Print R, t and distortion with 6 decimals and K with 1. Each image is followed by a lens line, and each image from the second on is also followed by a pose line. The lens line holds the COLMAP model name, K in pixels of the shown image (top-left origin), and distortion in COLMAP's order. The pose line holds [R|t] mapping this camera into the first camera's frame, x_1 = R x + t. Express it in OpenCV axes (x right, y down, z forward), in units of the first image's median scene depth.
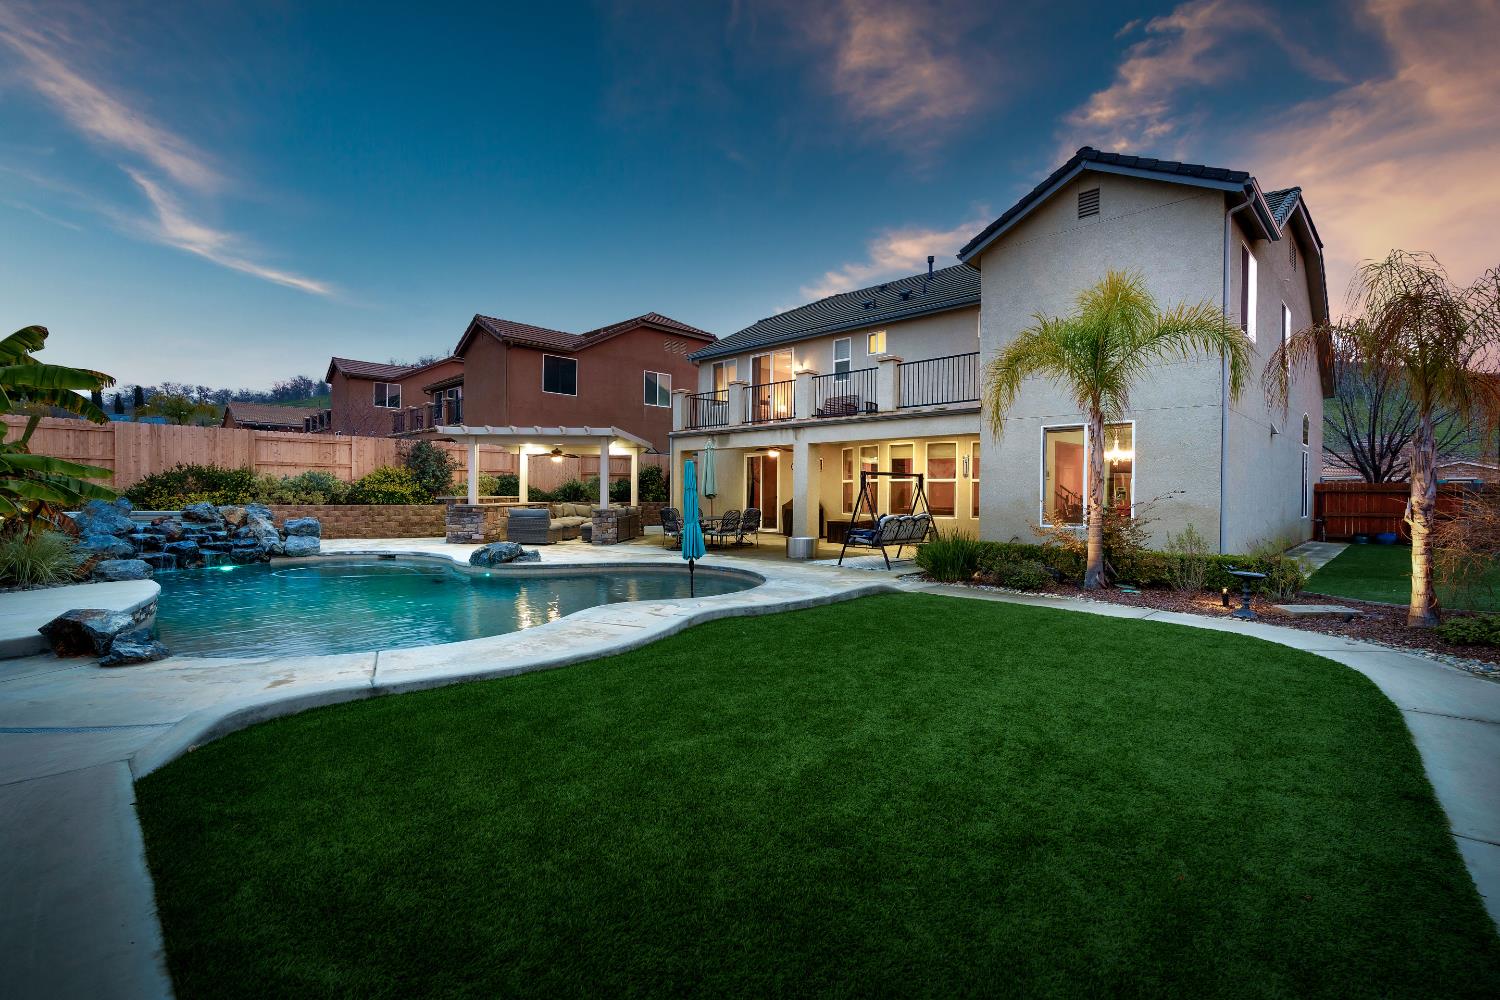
lens RADIAL K [[683.2, 0, 750.0], [0, 683.2, 500.0], [0, 0, 1]] dist [0.003667, 0.000389]
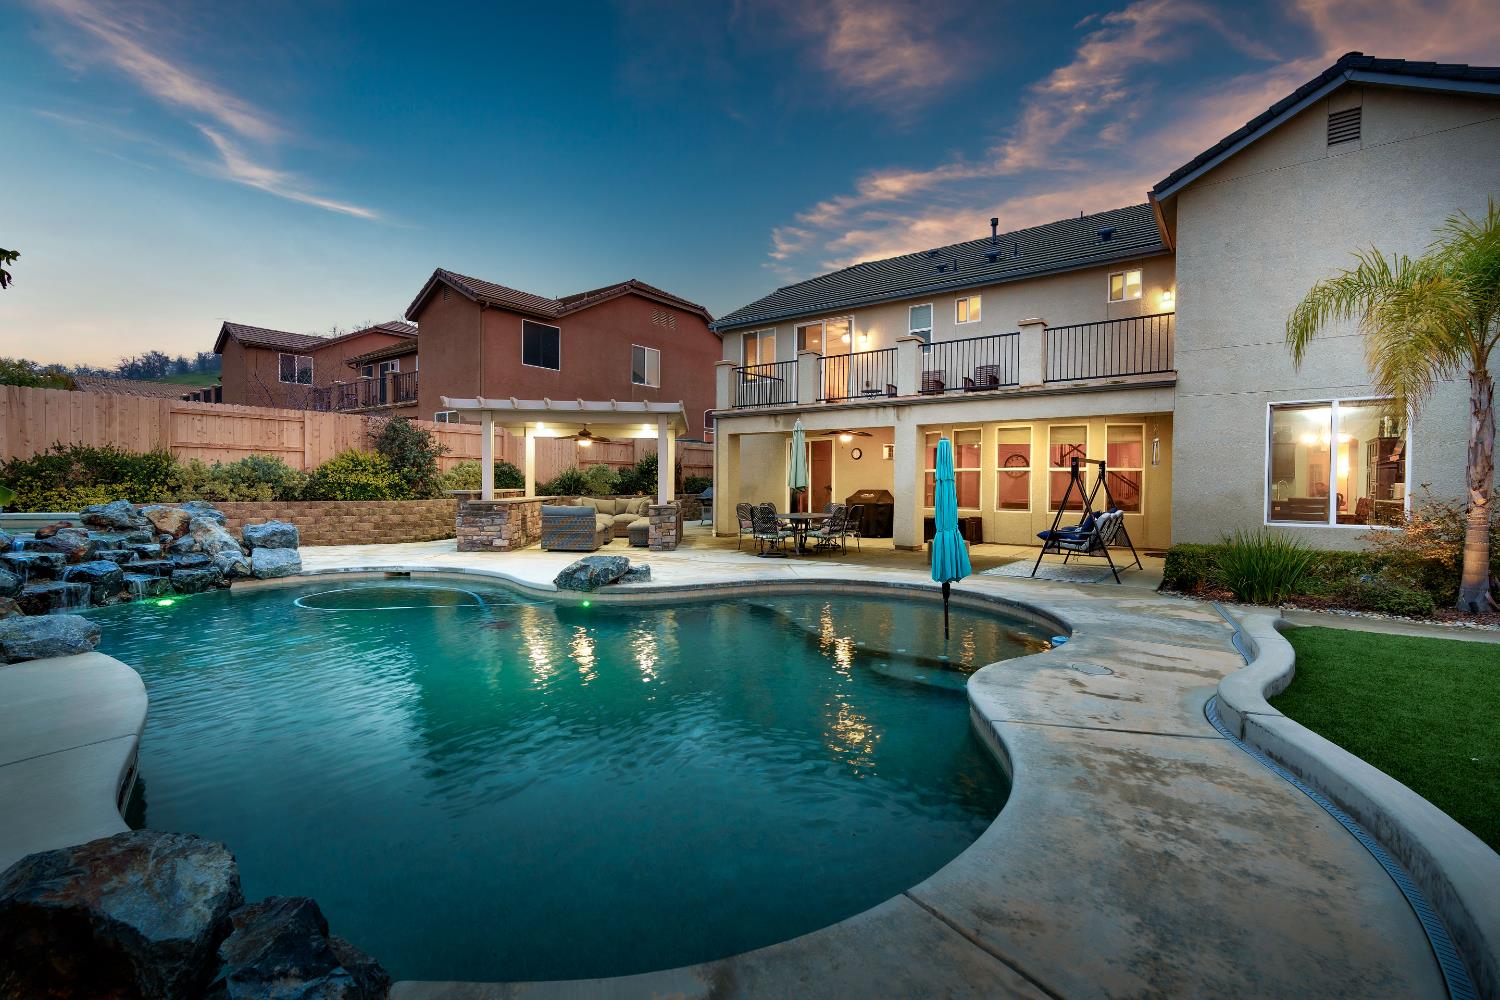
lens RADIAL K [[681.2, 0, 750.0], [0, 681.2, 500.0], [0, 0, 1]] dist [0.008873, 0.000444]
pose [[0.990408, -0.004875, 0.138091, -0.220679], [0.003030, 0.999903, 0.013565, -0.003324], [-0.138144, -0.013016, 0.990327, 0.199588]]
